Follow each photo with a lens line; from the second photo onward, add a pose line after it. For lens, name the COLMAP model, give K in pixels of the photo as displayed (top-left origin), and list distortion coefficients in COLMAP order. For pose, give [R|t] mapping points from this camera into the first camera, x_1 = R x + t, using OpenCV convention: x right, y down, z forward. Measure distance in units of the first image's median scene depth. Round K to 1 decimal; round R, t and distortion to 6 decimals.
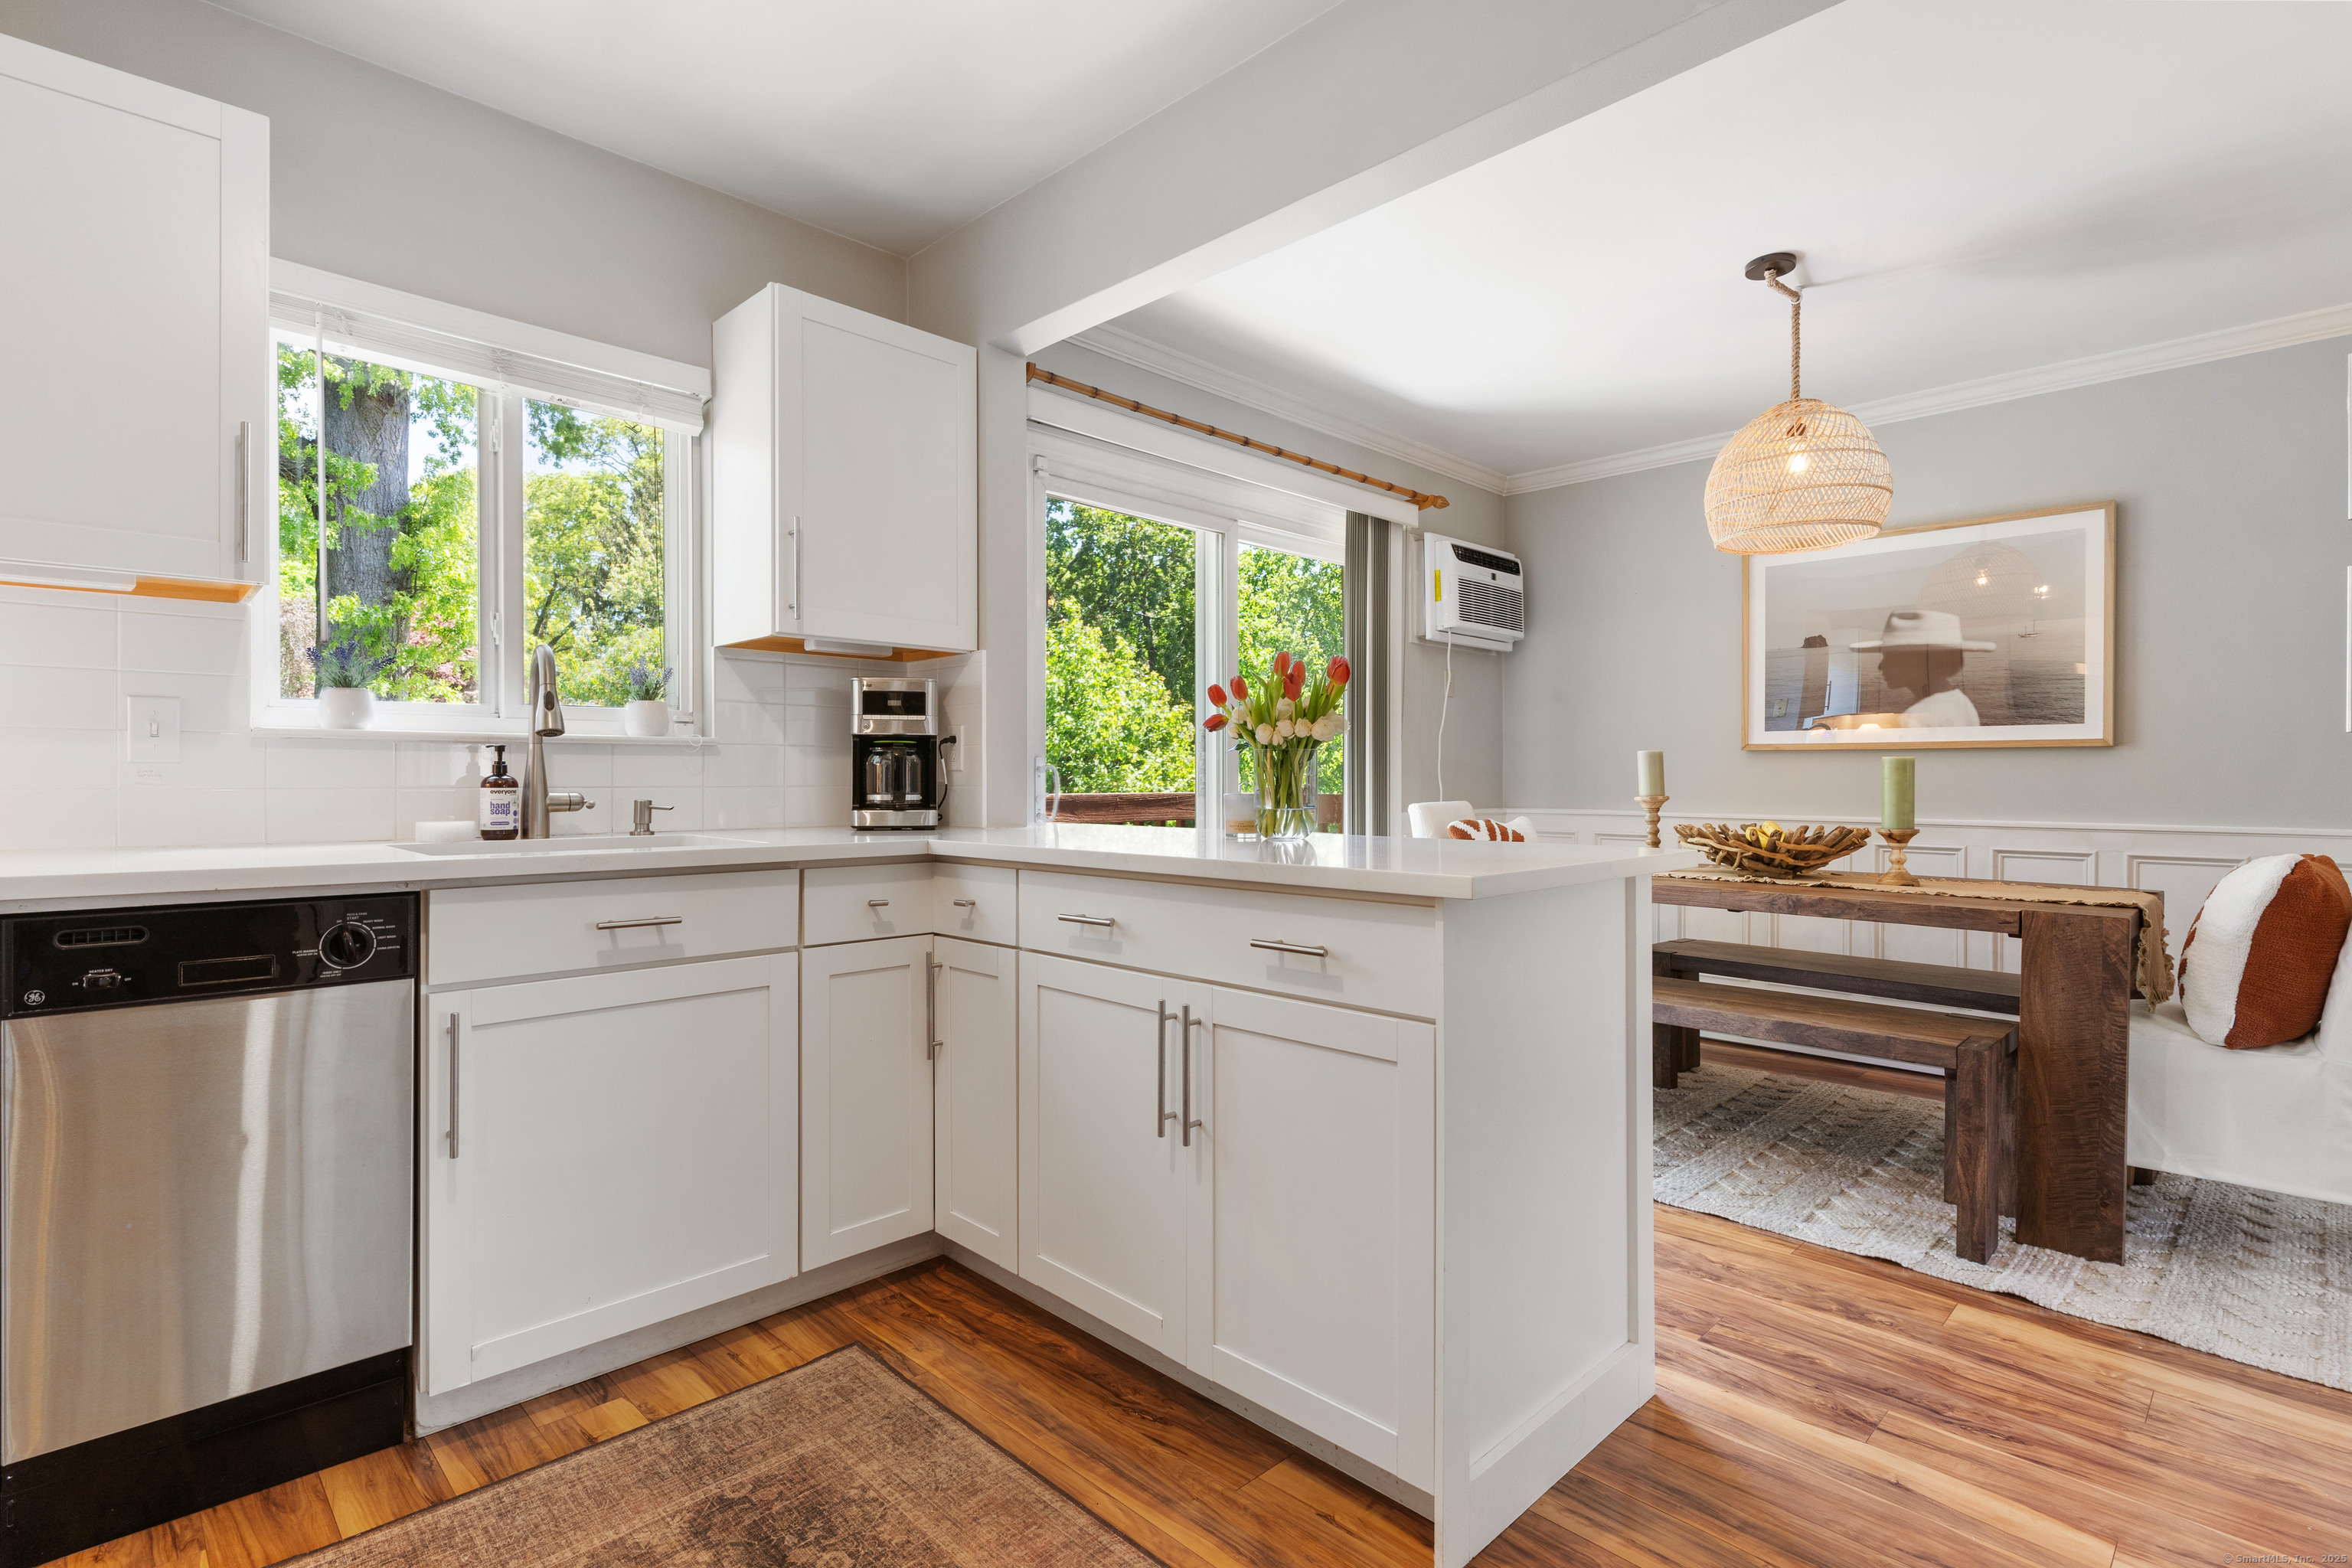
lens RADIAL K [[1118.6, 0, 1160.4], [0, 1118.6, 786.2], [0, 0, 1]] dist [-0.001320, -0.000454]
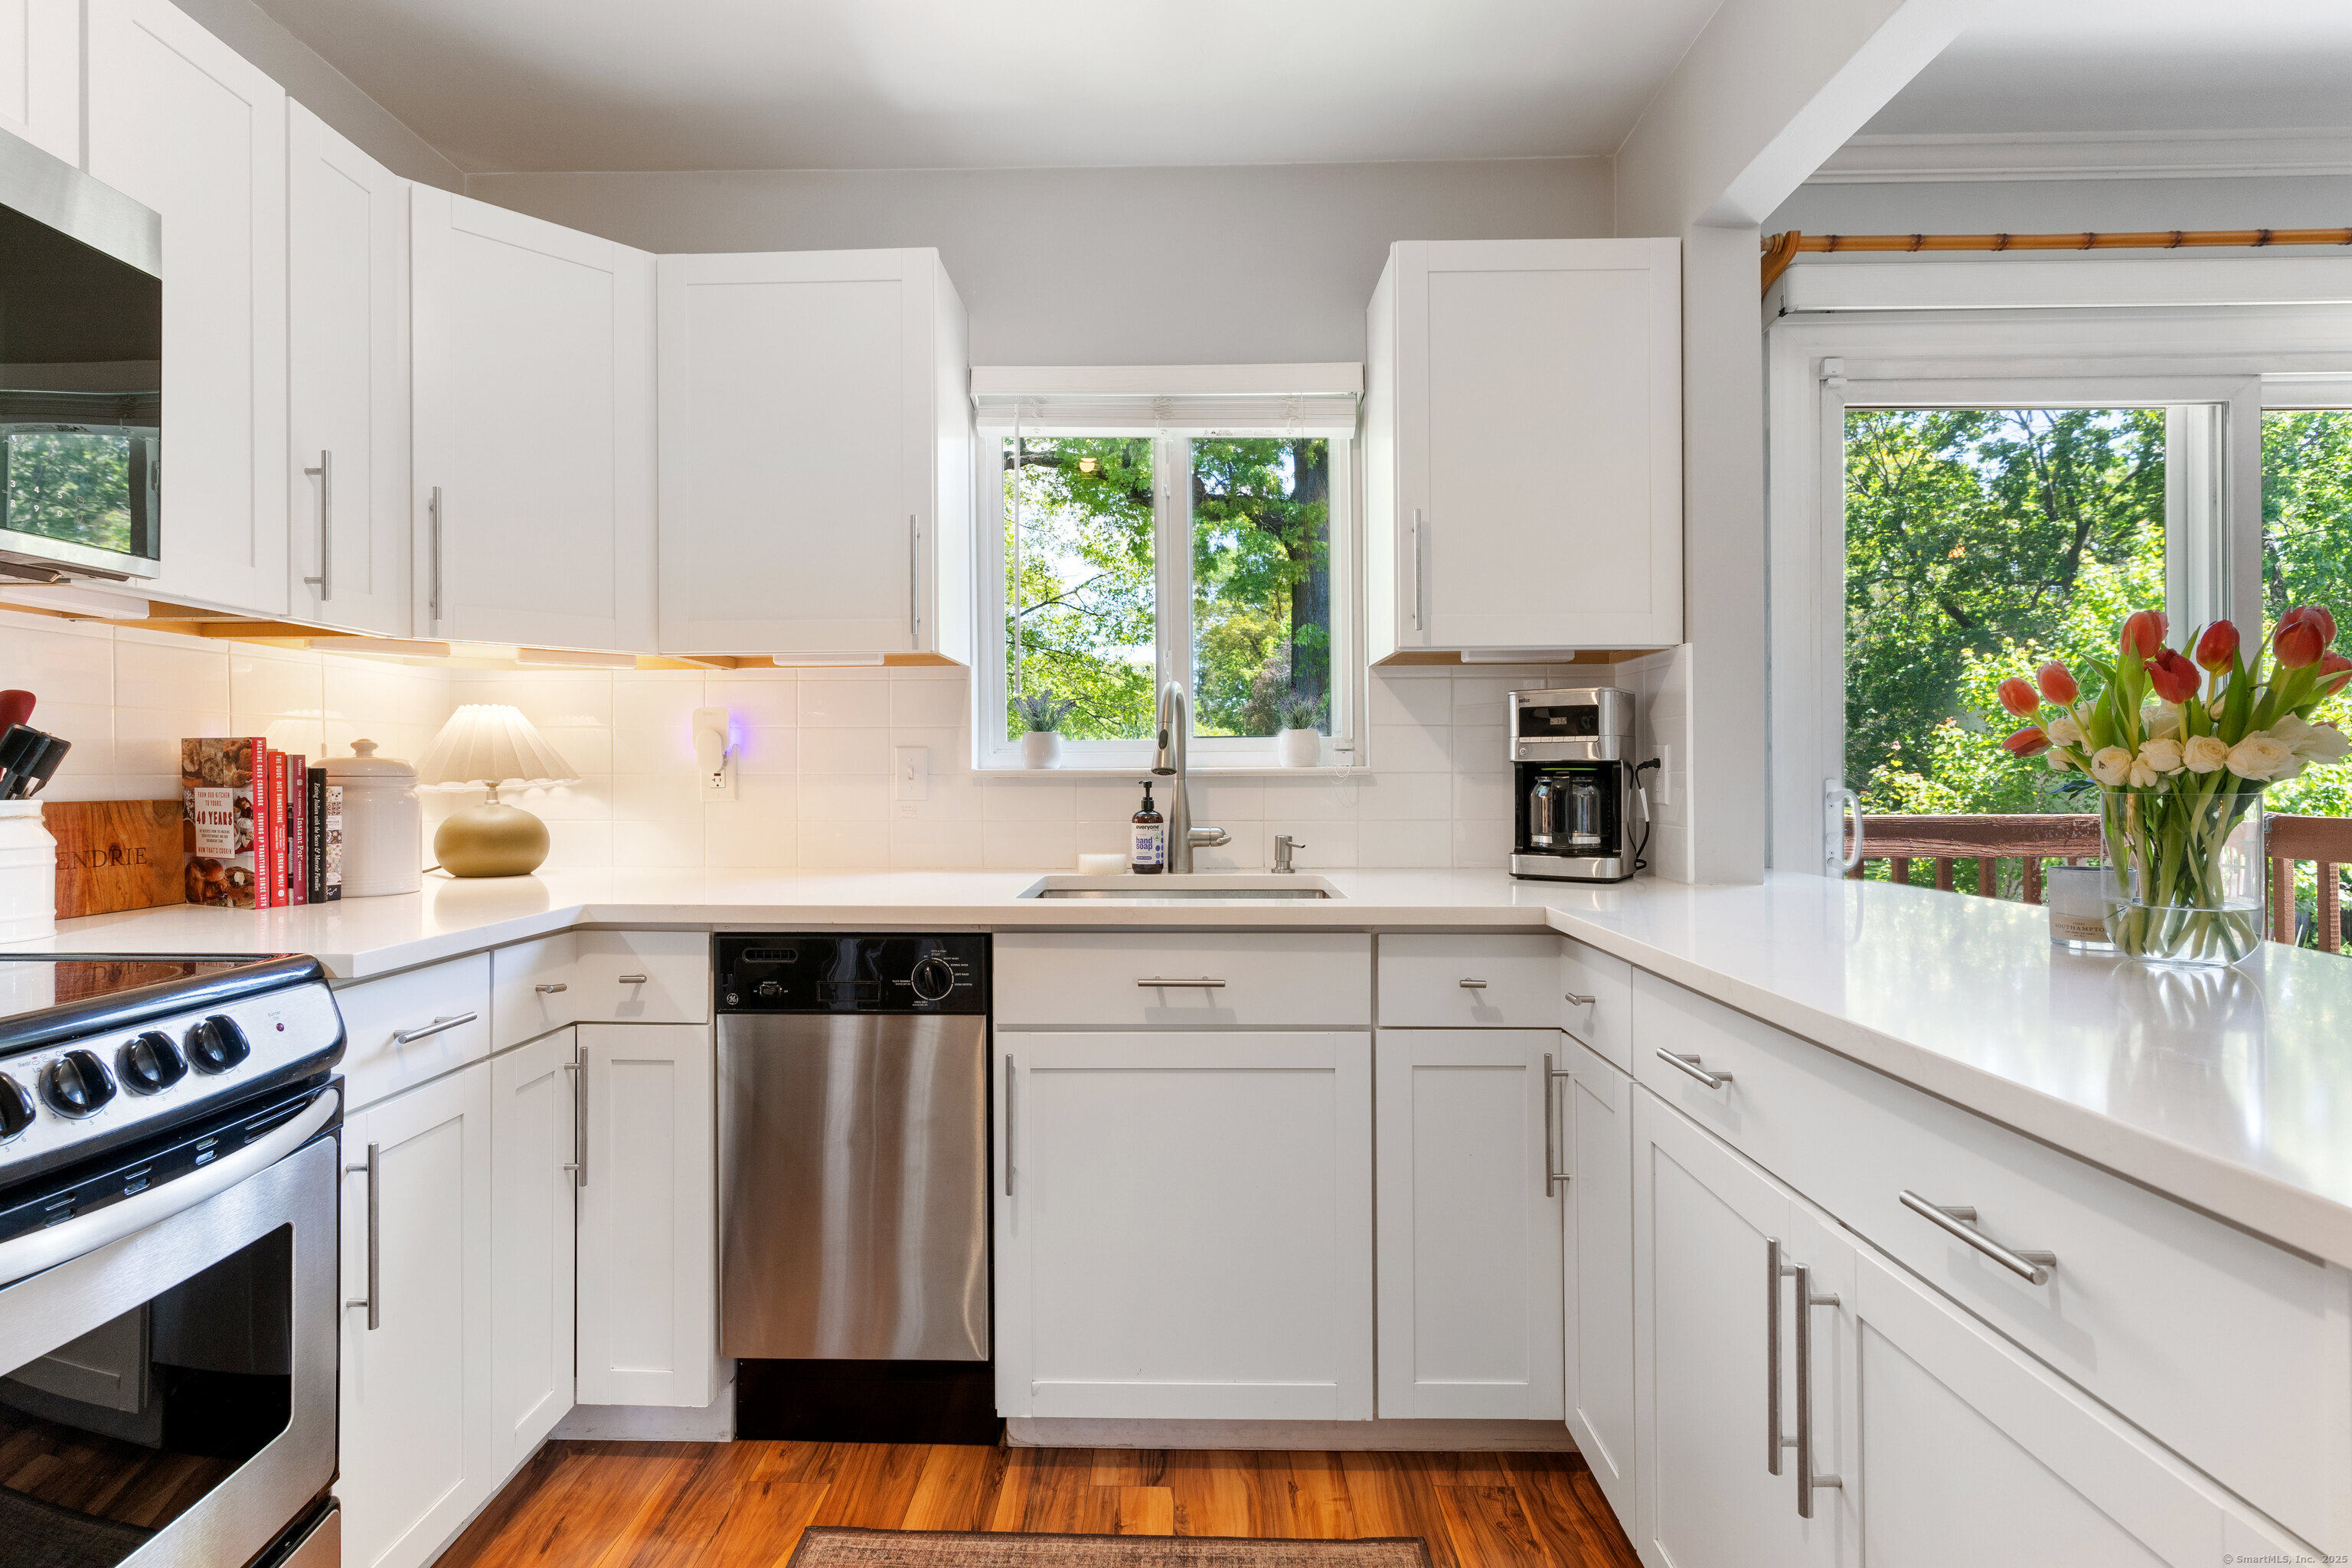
lens RADIAL K [[1124.3, 0, 1158.2], [0, 1124.3, 776.2], [0, 0, 1]] dist [0.001601, 0.000260]
pose [[0.697568, -0.000992, -0.716518, 0.134759], [-0.000068, 0.999999, -0.001451, -0.034149], [0.716519, 0.001060, 0.697567, 0.241812]]
